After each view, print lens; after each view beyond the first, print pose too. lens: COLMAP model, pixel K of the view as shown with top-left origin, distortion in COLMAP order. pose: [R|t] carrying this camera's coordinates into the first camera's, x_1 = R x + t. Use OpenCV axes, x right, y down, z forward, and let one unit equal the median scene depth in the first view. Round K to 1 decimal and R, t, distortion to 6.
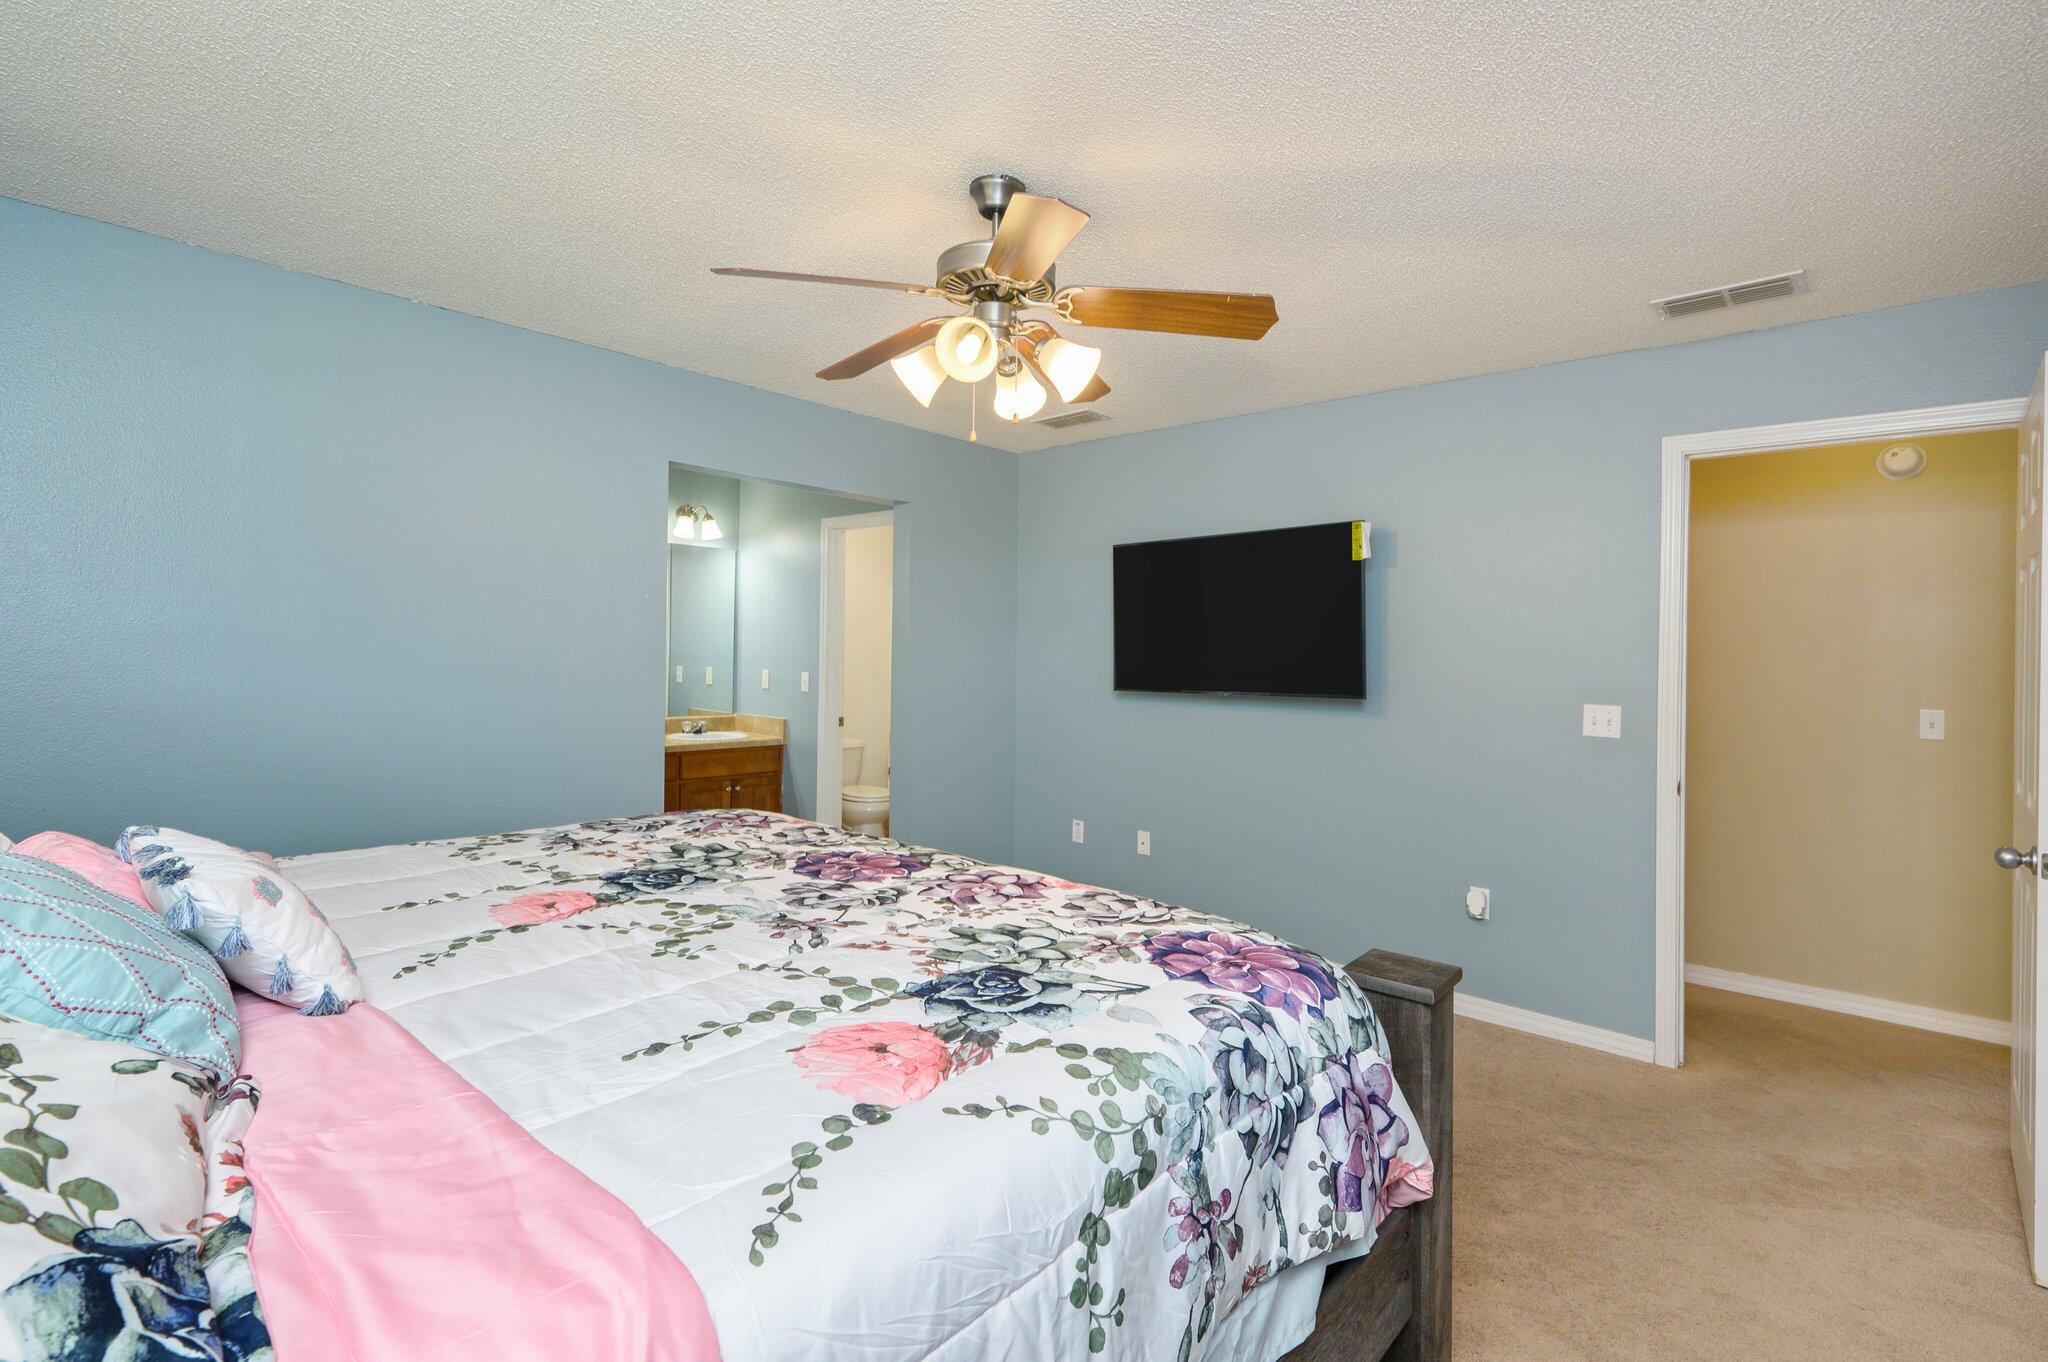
lens RADIAL K [[945.2, 0, 1012.7], [0, 945.2, 671.0], [0, 0, 1]] dist [0.000842, 0.000037]
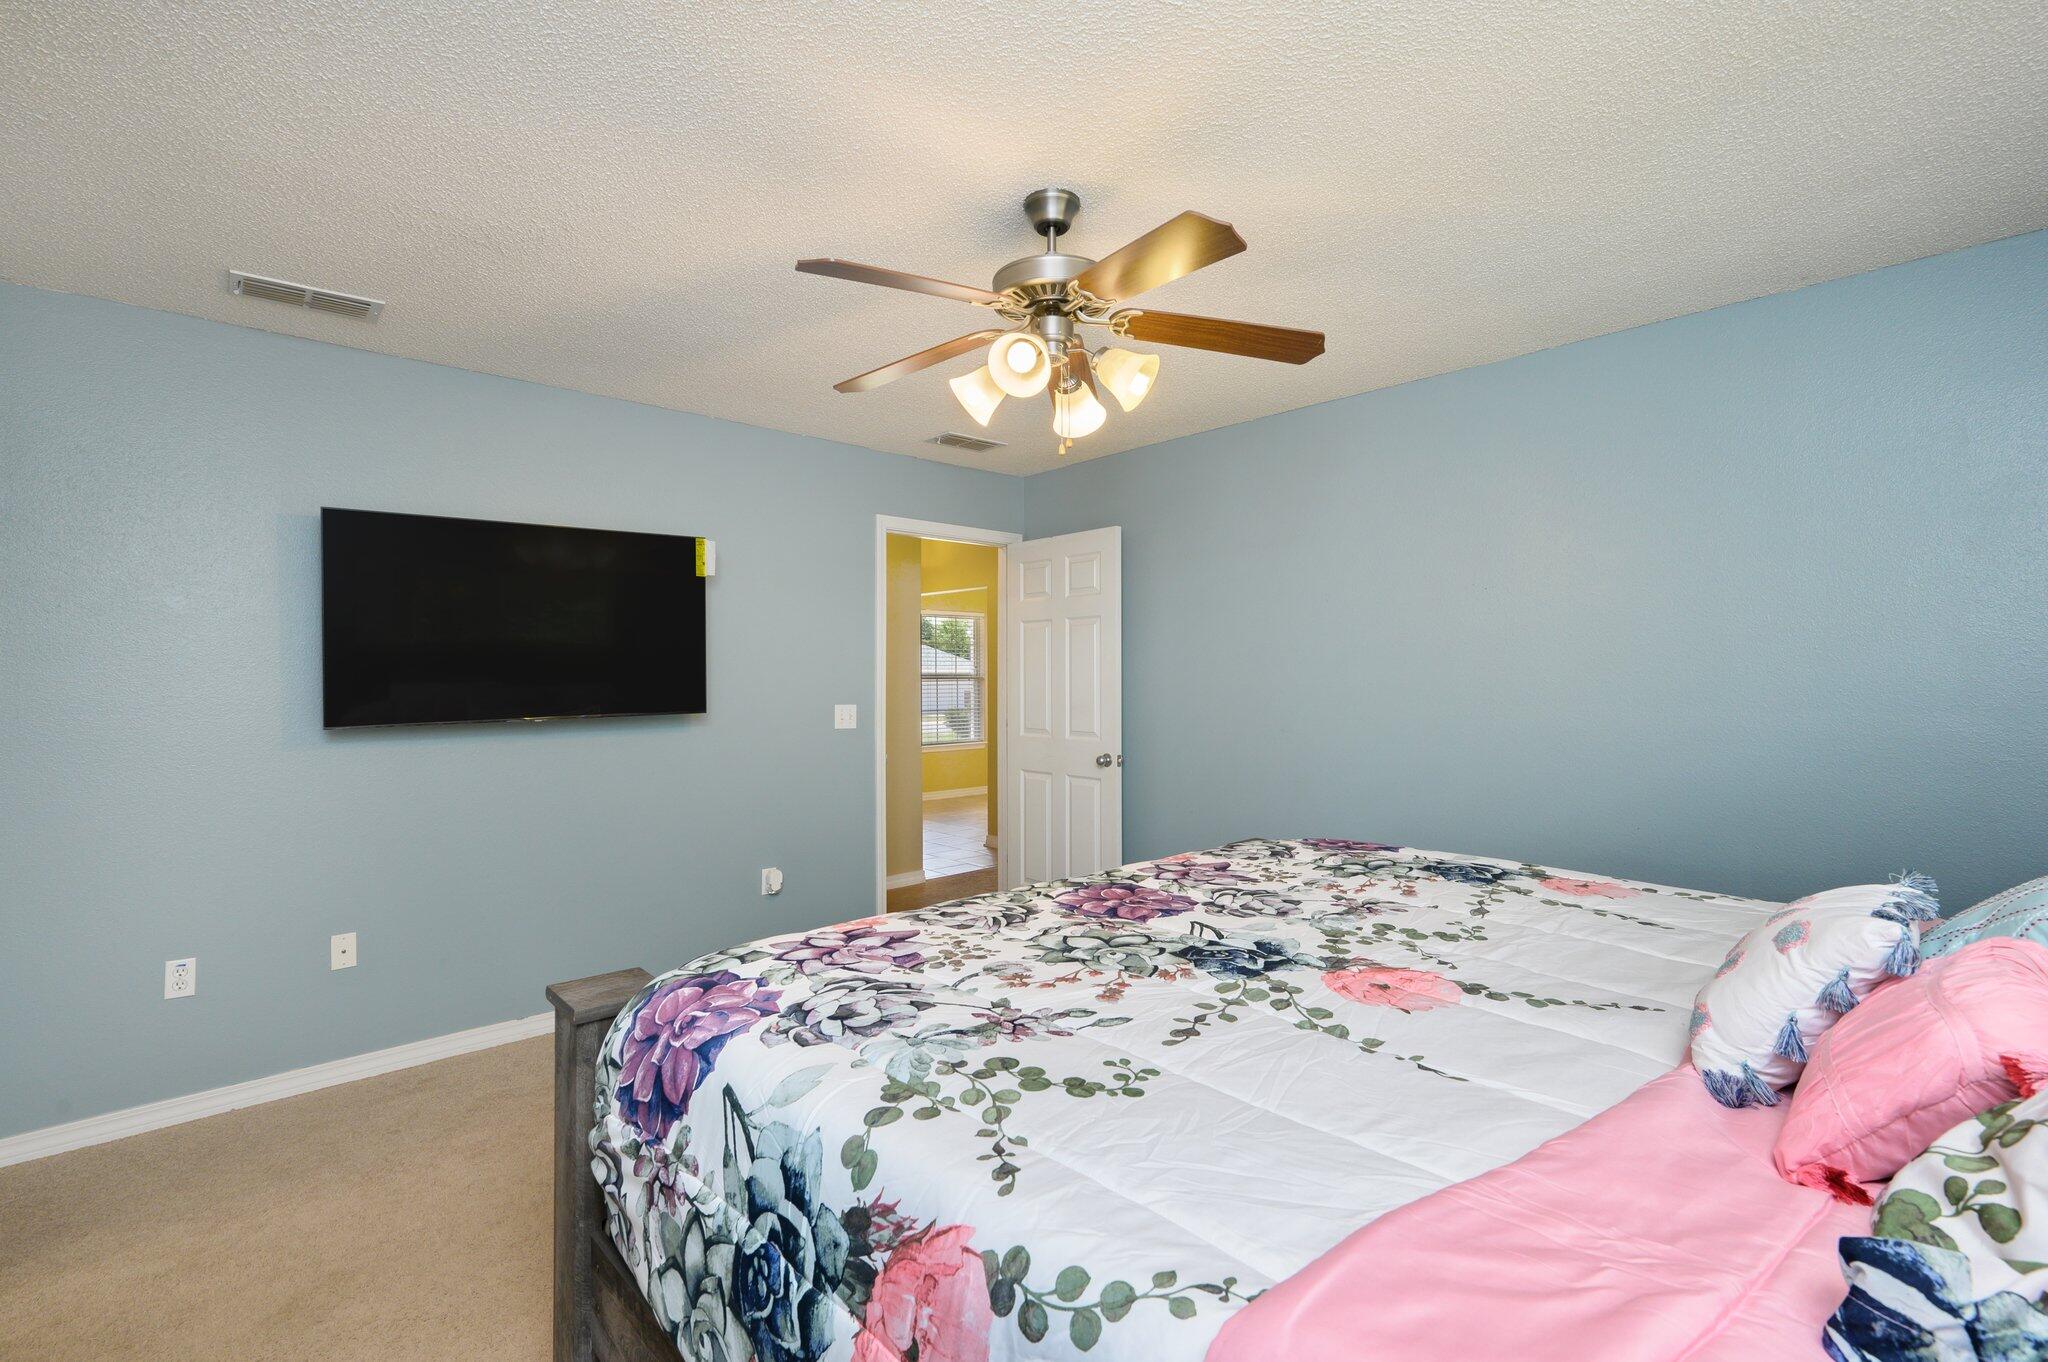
lens RADIAL K [[945.2, 0, 1012.5], [0, 945.2, 672.7], [0, 0, 1]] dist [0.000842, 0.000037]
pose [[0.135019, -0.019365, 0.990654, -1.121896], [0.012982, 0.999758, 0.017774, -0.050155], [-0.990758, 0.010461, 0.135238, 0.984665]]
